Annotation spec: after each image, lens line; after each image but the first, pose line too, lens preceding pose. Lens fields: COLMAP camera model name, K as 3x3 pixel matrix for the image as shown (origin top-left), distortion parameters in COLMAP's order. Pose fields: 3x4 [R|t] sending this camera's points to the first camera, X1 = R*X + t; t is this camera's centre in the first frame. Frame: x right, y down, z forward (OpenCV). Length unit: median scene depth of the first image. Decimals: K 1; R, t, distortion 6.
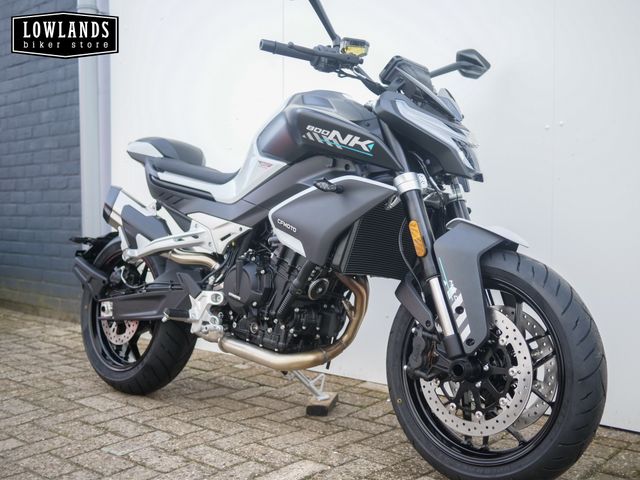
lens RADIAL K [[728.8, 0, 317.6], [0, 728.8, 238.0], [0, 0, 1]] dist [0.001144, 0.000000]
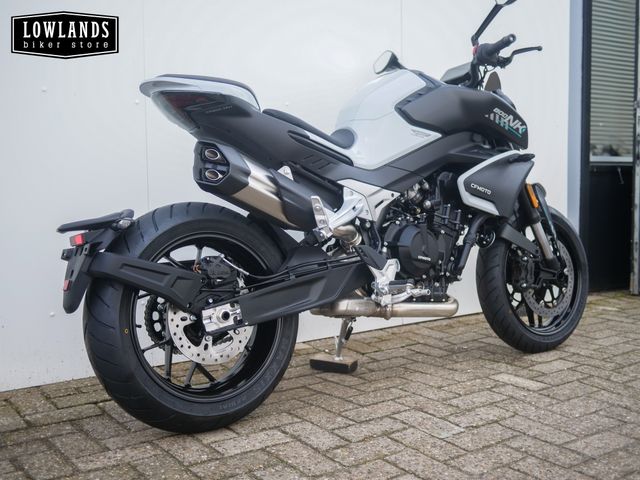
lens RADIAL K [[728.8, 0, 321.6], [0, 728.8, 236.9], [0, 0, 1]] dist [0.001144, 0.000000]
pose [[0.216185, -0.073761, 0.973562, -1.039203], [0.042134, 0.996918, 0.066174, -0.024017], [-0.975443, 0.026714, 0.218627, 0.815947]]
